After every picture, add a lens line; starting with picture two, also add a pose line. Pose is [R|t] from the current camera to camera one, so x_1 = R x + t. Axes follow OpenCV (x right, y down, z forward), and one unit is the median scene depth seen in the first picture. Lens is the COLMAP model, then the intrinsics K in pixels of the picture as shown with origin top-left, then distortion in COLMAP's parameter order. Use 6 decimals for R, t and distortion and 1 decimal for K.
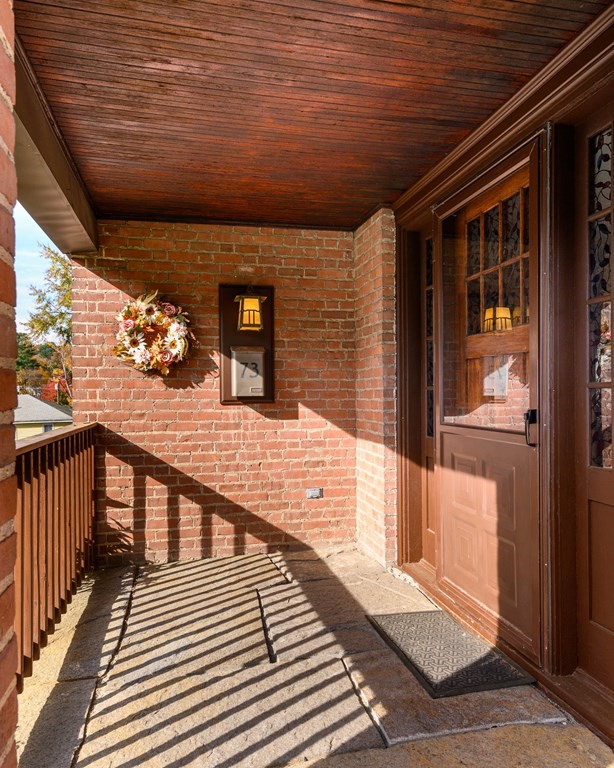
lens RADIAL K [[597.0, 0, 307.0], [0, 597.0, 382.4], [0, 0, 1]] dist [0.023578, 0.000162]
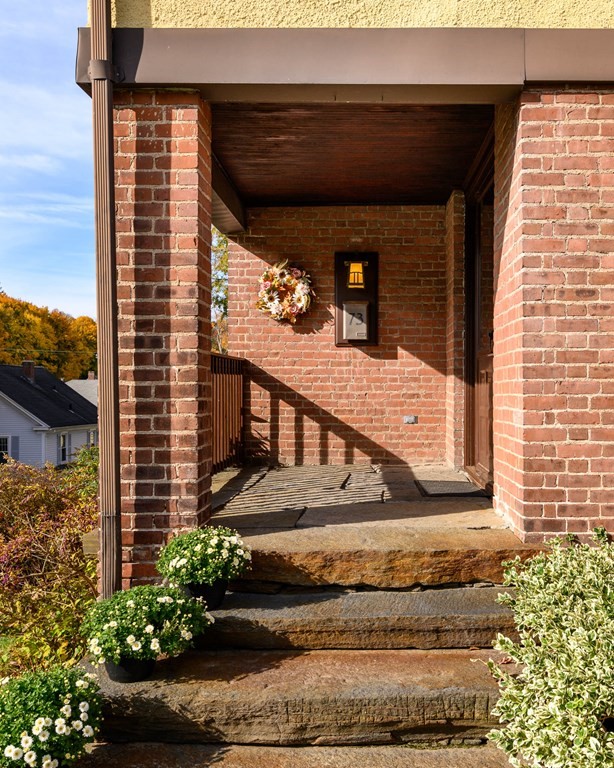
lens RADIAL K [[781.0, 0, 308.2], [0, 781.0, 383.8], [0, 0, 1]] dist [0.029082, 0.000000]
pose [[0.962893, 0.015010, -0.269465, 0.256643], [-0.008726, 0.999662, 0.024502, 0.077728], [0.269742, -0.021241, 0.962698, -0.643861]]
